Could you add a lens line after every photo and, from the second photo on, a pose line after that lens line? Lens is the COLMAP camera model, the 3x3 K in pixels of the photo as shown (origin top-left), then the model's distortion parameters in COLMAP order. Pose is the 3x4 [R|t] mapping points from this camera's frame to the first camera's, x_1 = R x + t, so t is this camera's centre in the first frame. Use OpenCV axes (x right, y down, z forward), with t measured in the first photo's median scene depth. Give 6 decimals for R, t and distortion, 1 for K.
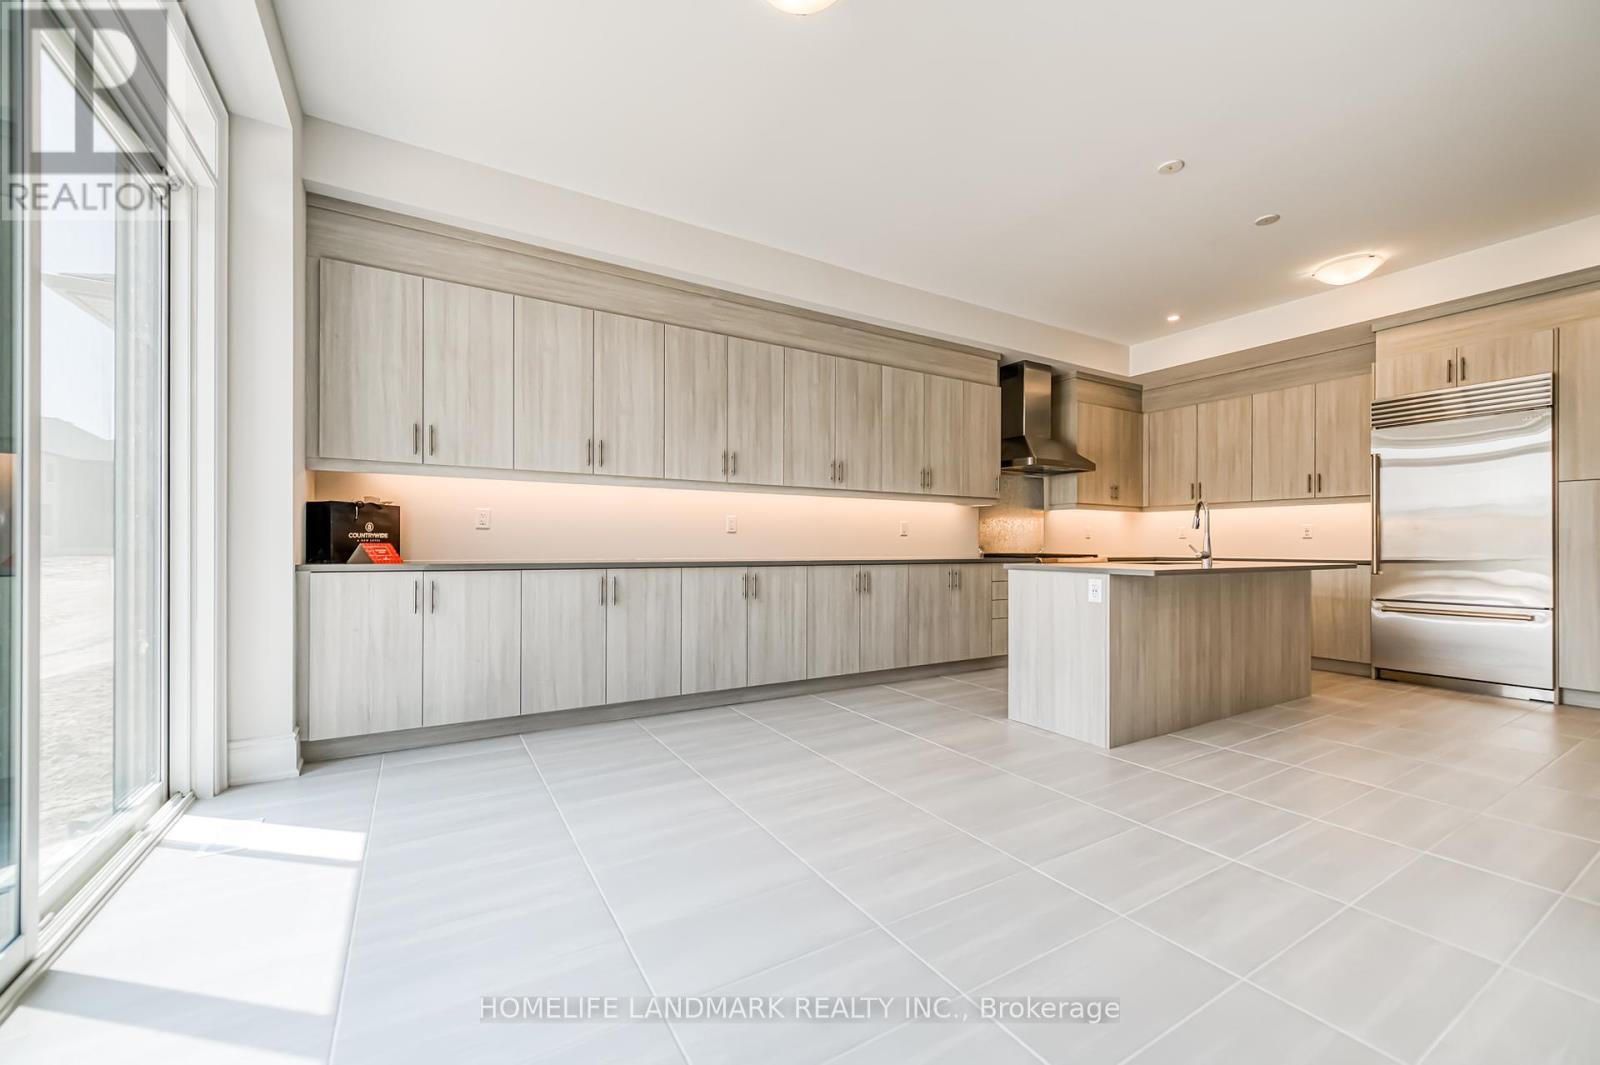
lens RADIAL K [[627.4, 0, 803.7], [0, 627.4, 546.1], [0, 0, 1]] dist [0.000656, 0.000224]
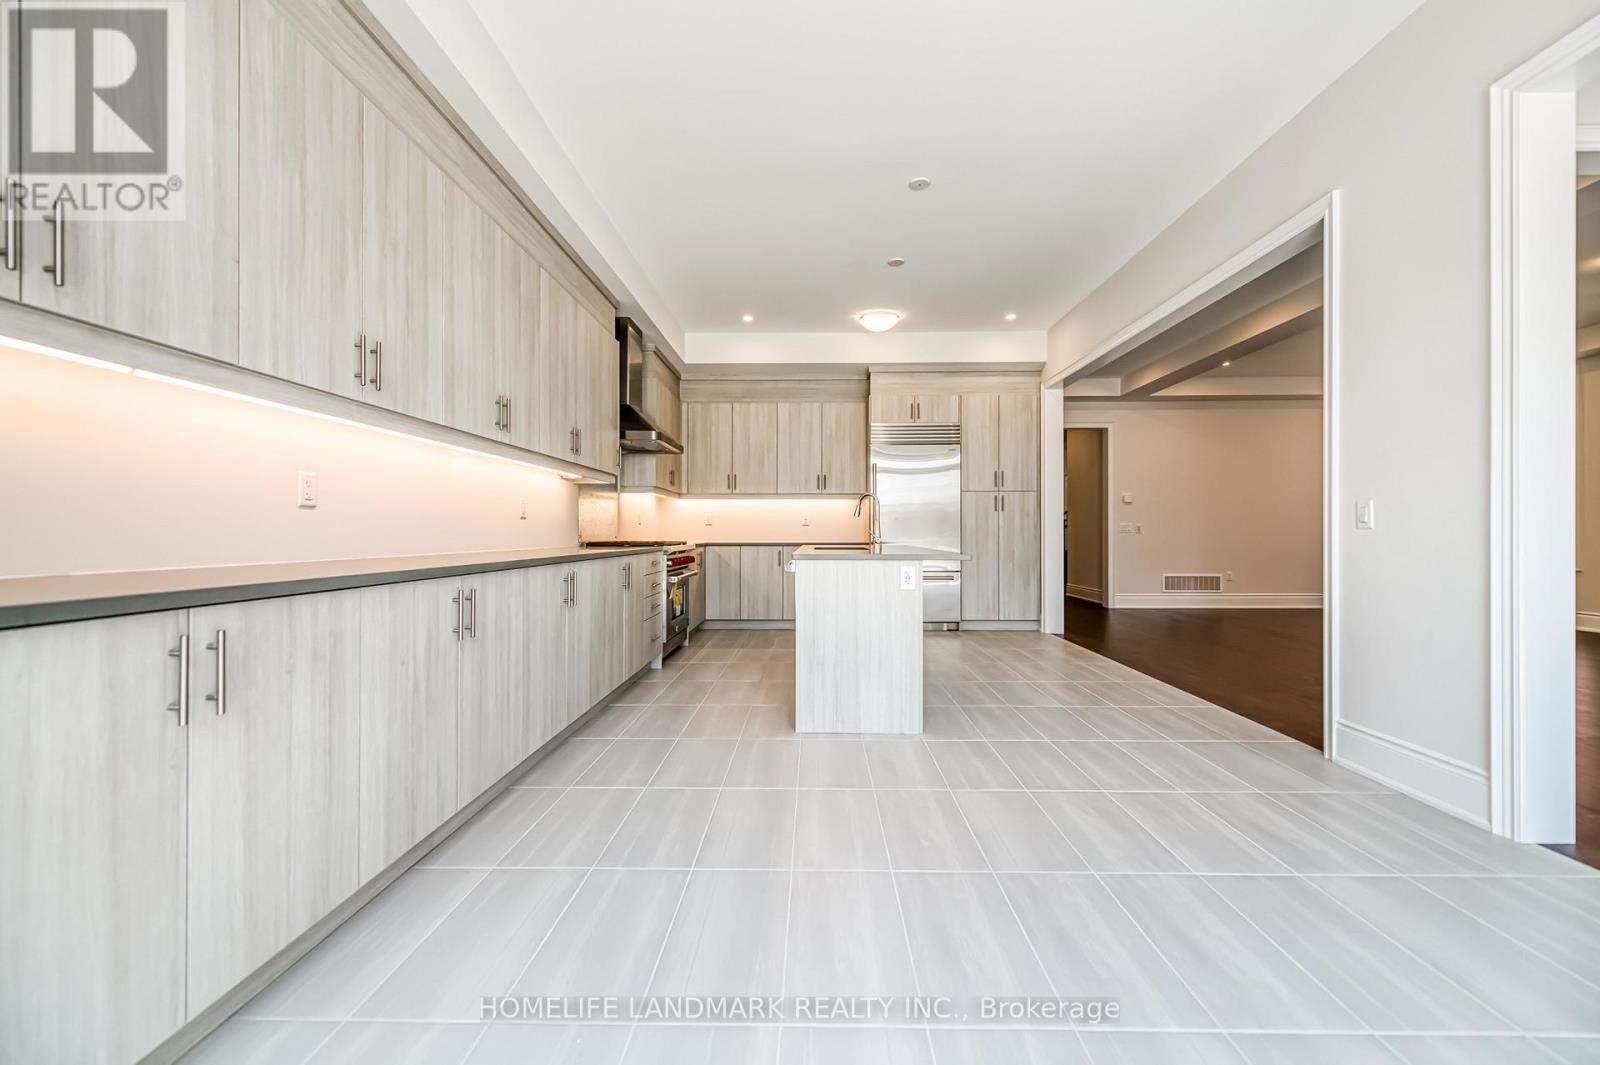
lens RADIAL K [[628.7, 0, 800.0], [0, 628.7, 532.5], [0, 0, 1]] dist [0.000072, -0.000277]
pose [[0.532030, -0.002790, 0.846721, -0.311147], [0.001601, 0.999996, 0.002289, -0.002104], [-0.846724, 0.000138, 0.532032, 0.412306]]
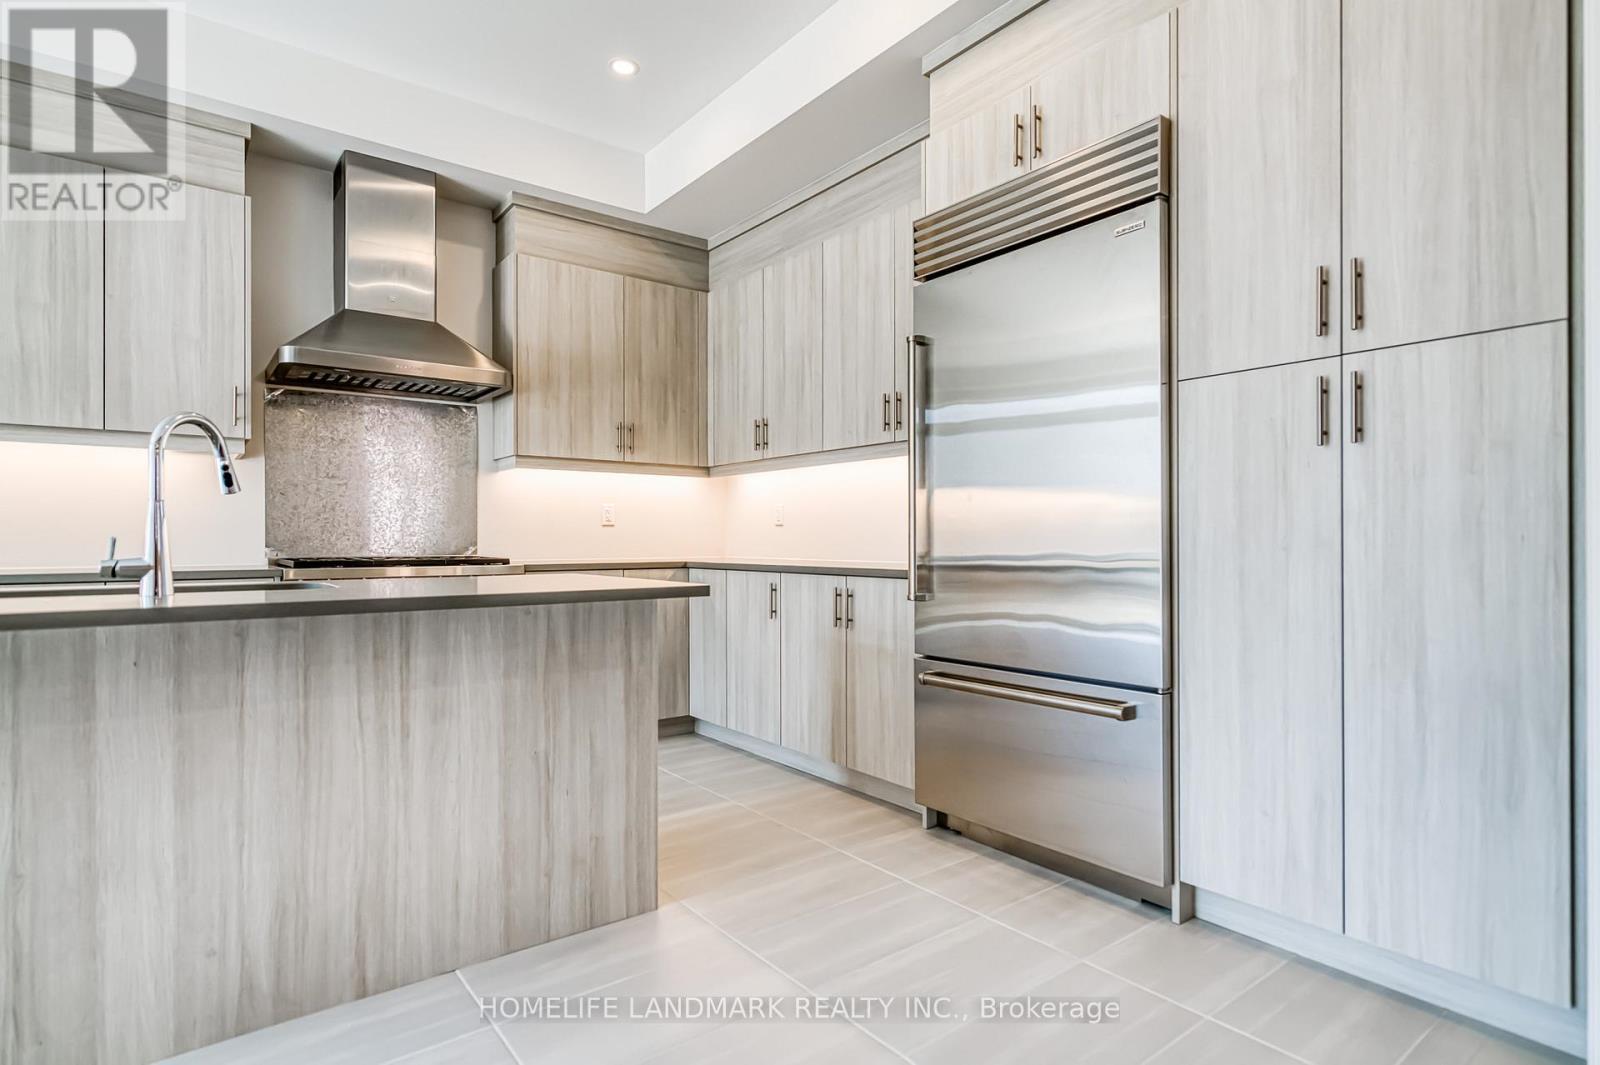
lens RADIAL K [[818.8, 0, 803.7], [0, 818.8, 550.1], [0, 0, 1]] dist [-0.046066, -0.000005]
pose [[0.991911, -0.003071, 0.126895, 0.747105], [0.002096, 0.999967, 0.007815, 0.002537], [-0.126914, -0.007486, 0.991885, 0.426231]]
